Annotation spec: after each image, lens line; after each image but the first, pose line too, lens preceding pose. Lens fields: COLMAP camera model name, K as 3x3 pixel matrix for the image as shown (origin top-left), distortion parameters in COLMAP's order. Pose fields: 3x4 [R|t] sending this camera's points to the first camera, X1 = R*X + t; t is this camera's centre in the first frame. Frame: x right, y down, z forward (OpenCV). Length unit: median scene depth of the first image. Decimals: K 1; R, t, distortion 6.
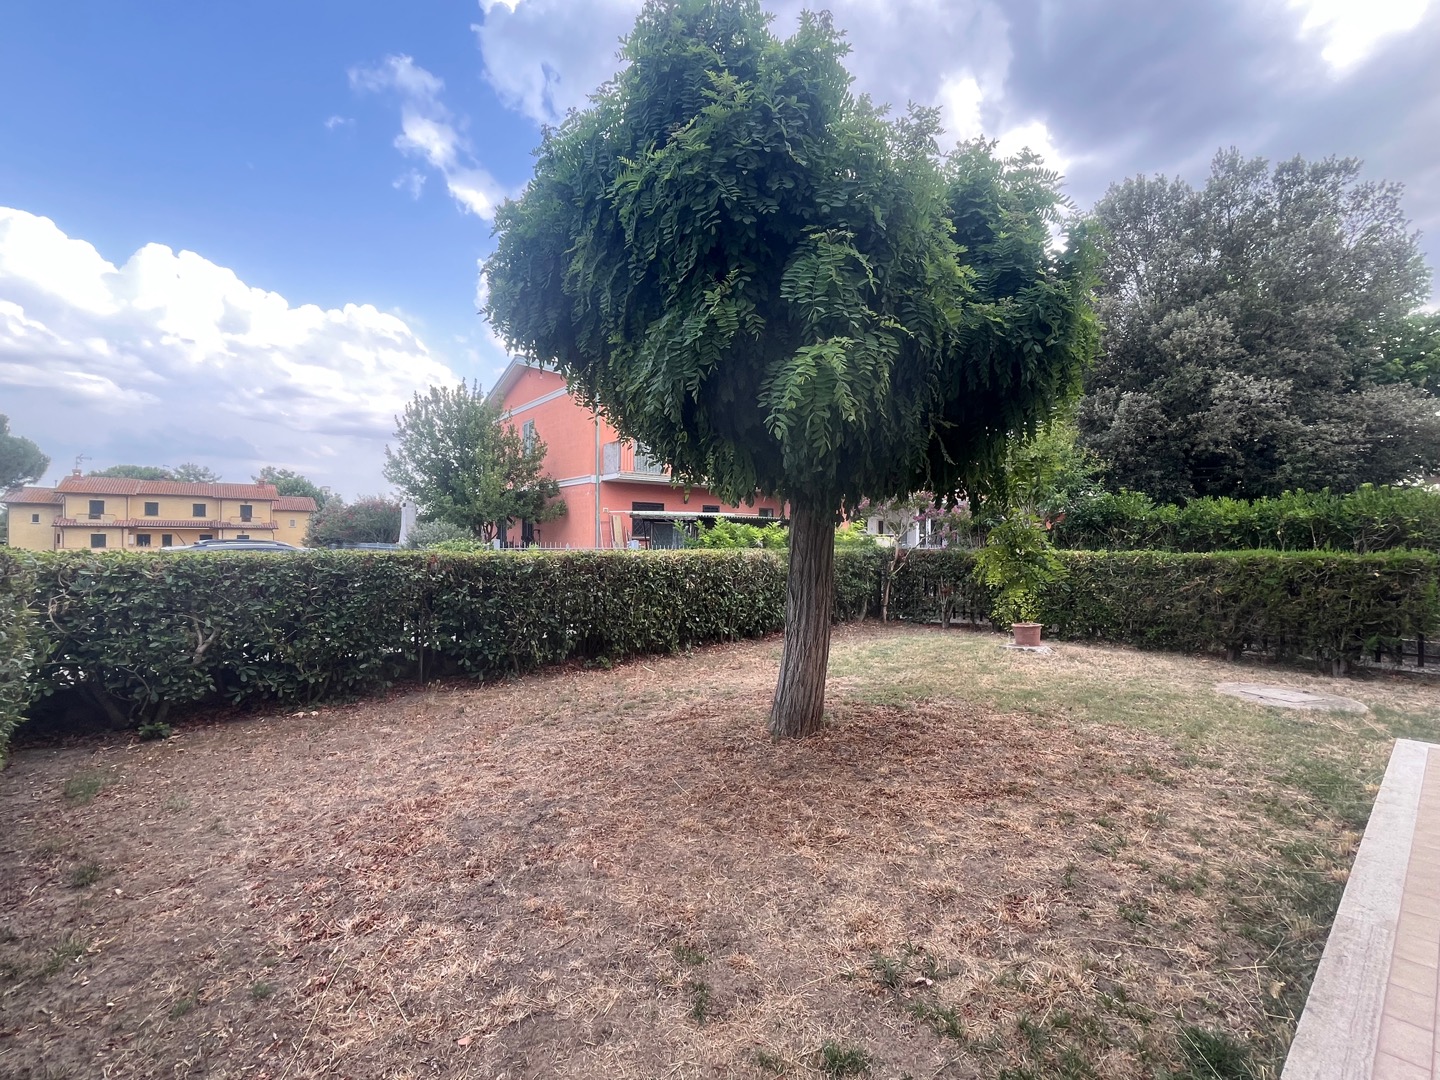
lens RADIAL K [[636.8, 0, 725.3], [0, 636.8, 537.9], [0, 0, 1]] dist [0.001961, 0.000927]
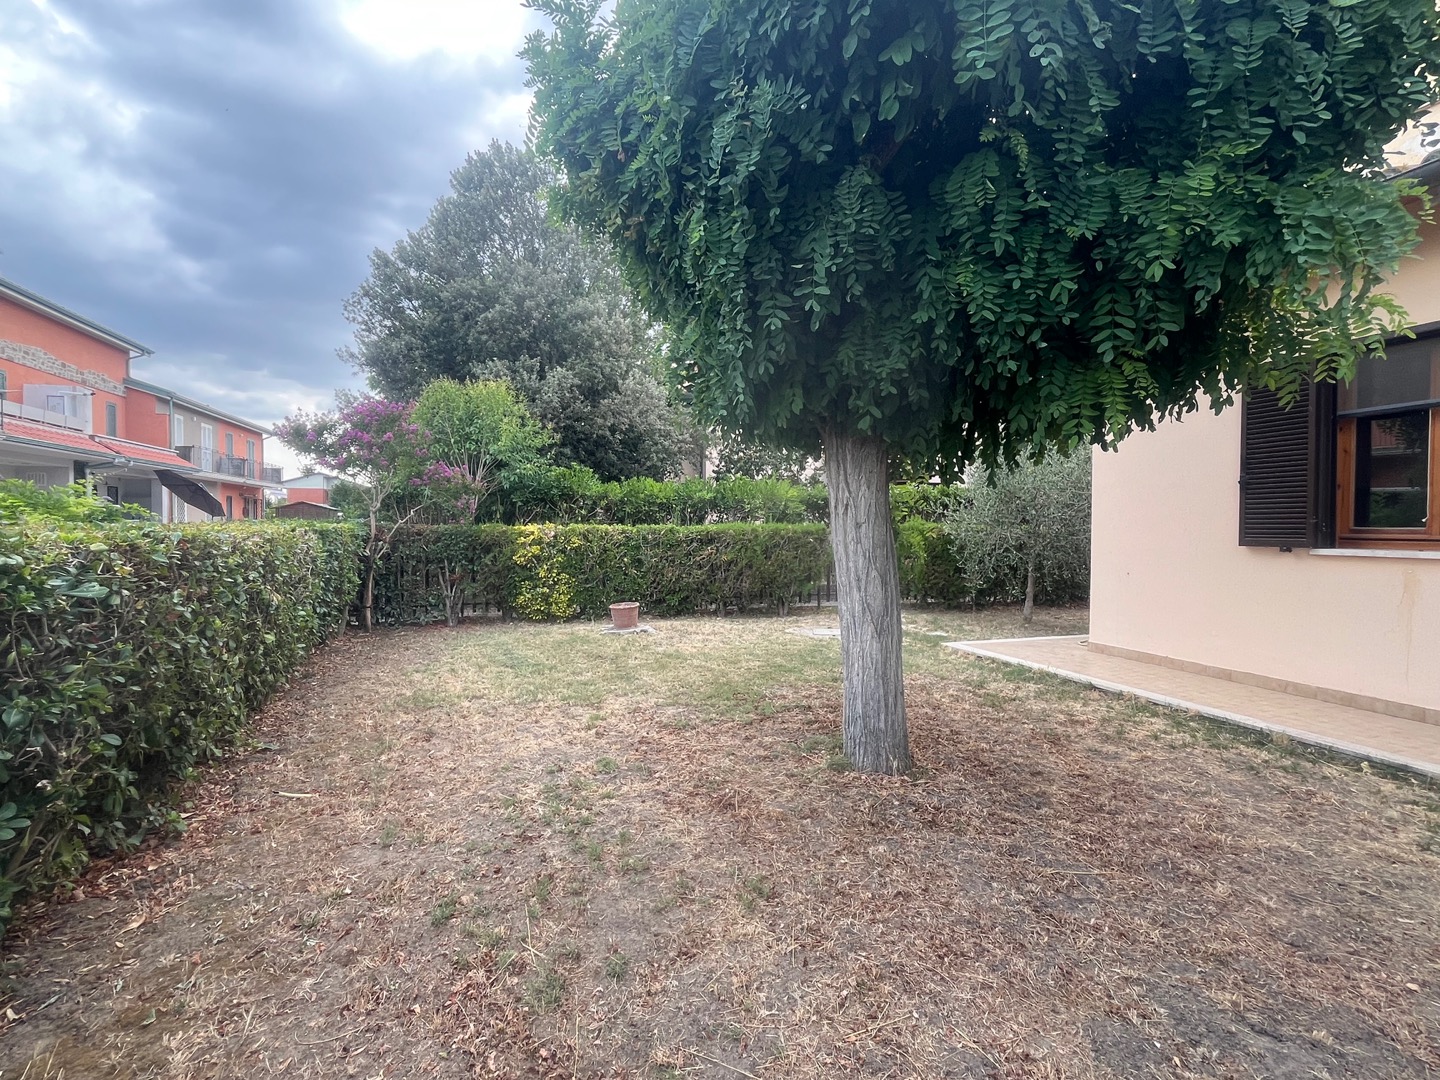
lens RADIAL K [[697.5, 0, 719.3], [0, 697.5, 541.1], [0, 0, 1]] dist [-0.005325, 0.000884]
pose [[0.398080, -0.027632, 0.916934, -0.444481], [-0.009837, 0.999360, 0.034386, 0.007330], [-0.917298, -0.022708, 0.397553, 0.523171]]
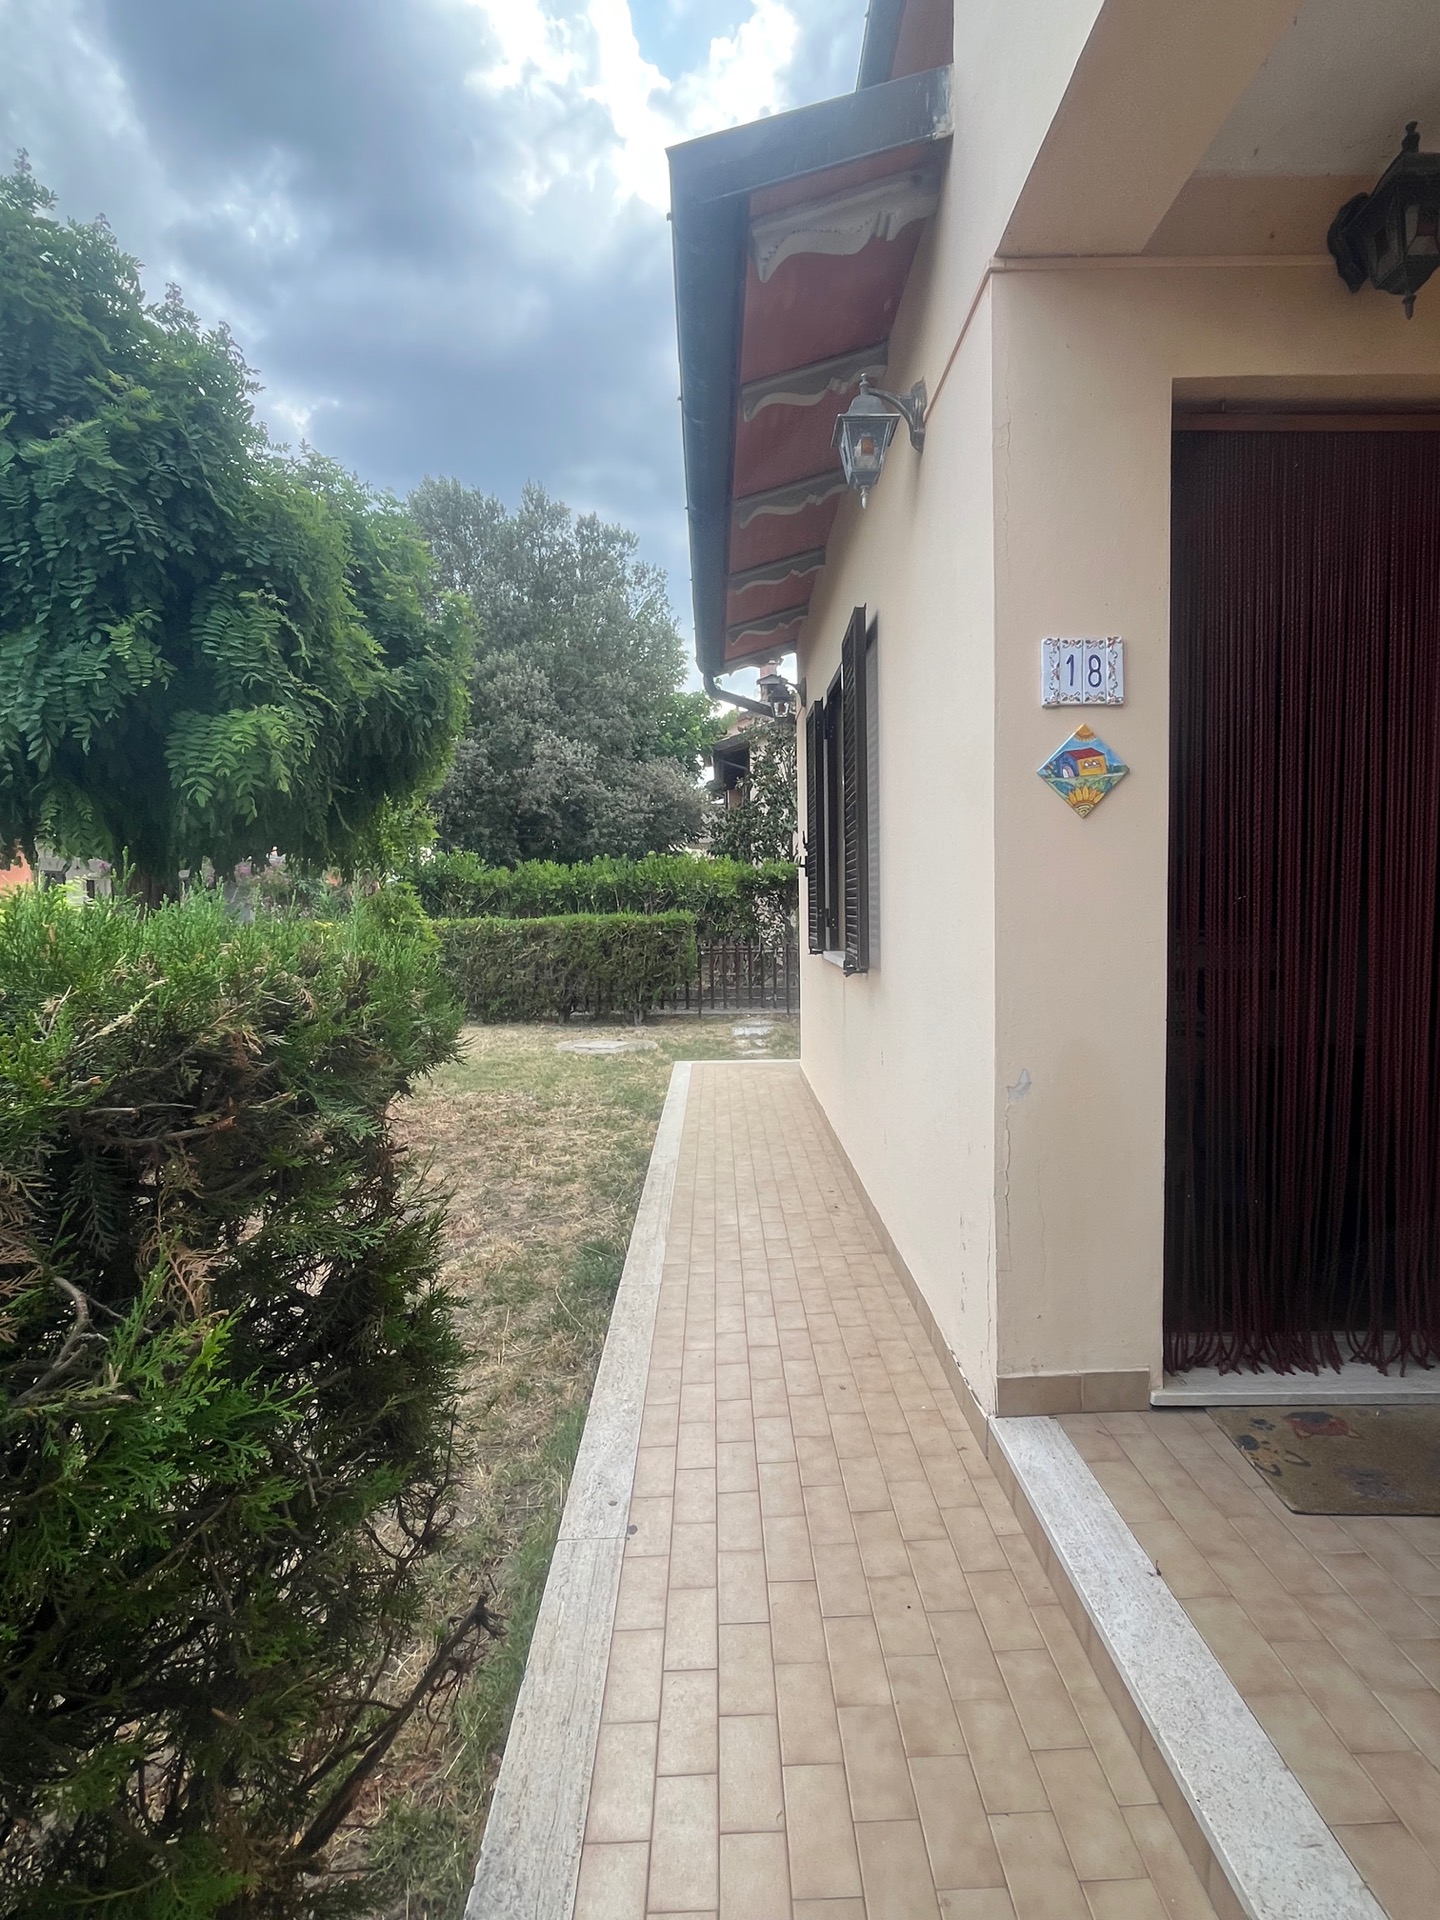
lens RADIAL K [[930.0, 0, 726.0], [0, 930.0, 953.6], [0, 0, 1]] dist [-0.005325, 0.000884]
pose [[0.644374, -0.056706, 0.762606, -0.180285], [0.016531, 0.998047, 0.060244, -0.004665], [-0.764532, -0.026213, 0.644052, -0.168098]]
